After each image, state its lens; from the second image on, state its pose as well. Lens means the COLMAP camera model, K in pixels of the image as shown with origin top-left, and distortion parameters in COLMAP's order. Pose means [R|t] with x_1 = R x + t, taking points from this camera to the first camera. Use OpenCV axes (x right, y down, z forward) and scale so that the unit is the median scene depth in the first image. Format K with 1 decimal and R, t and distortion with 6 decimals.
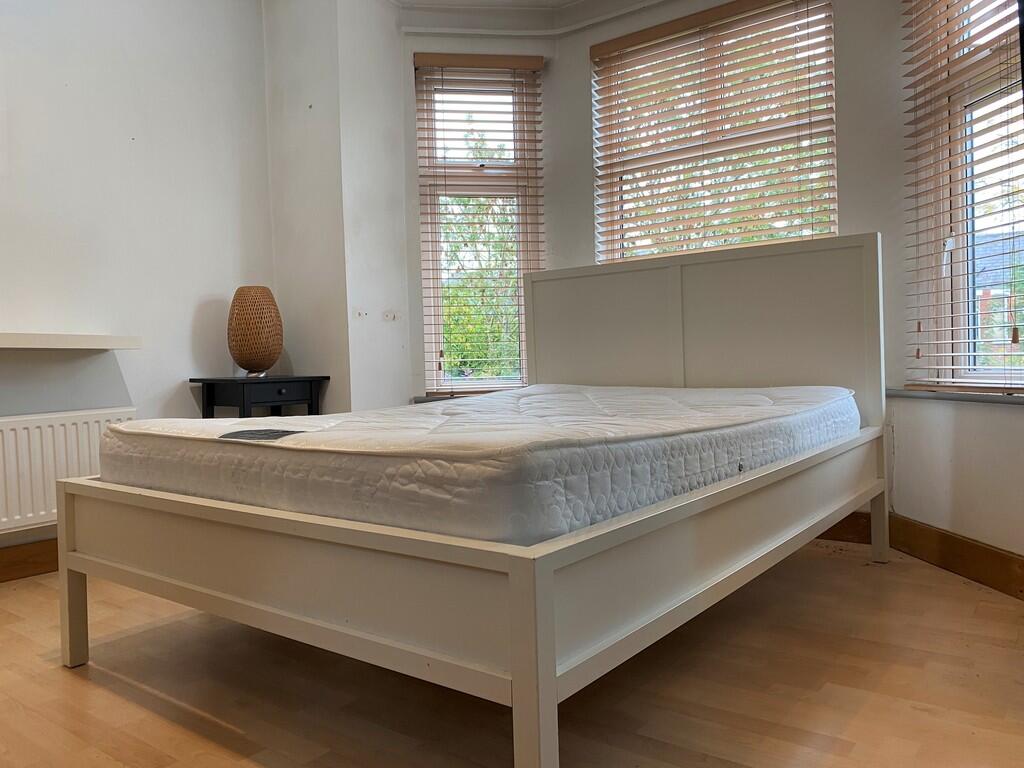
lens RADIAL K [[765.1, 0, 510.3], [0, 765.1, 357.1], [0, 0, 1]] dist [0.047565, 0.000078]
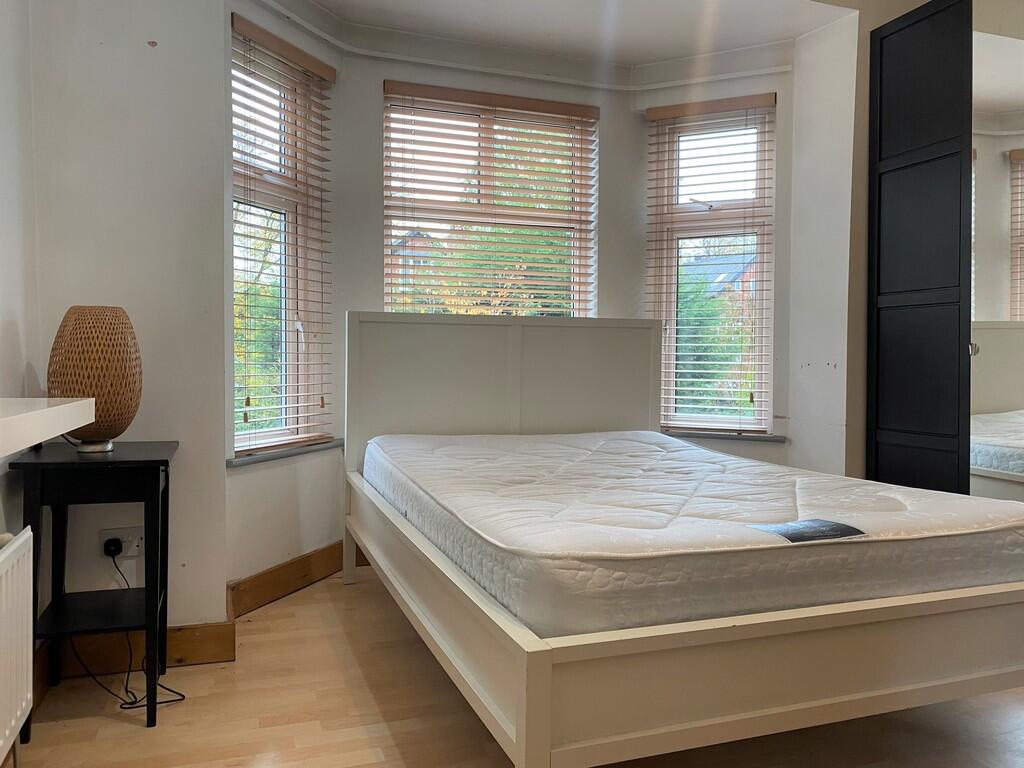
lens RADIAL K [[776.4, 0, 509.7], [0, 776.4, 347.9], [0, 0, 1]] dist [0.006045, 0.007355]
pose [[0.539547, 0.040451, 0.840983, -0.683082], [-0.029030, 0.999145, -0.029433, -0.048473], [-0.841455, -0.008533, 0.540260, 0.379630]]
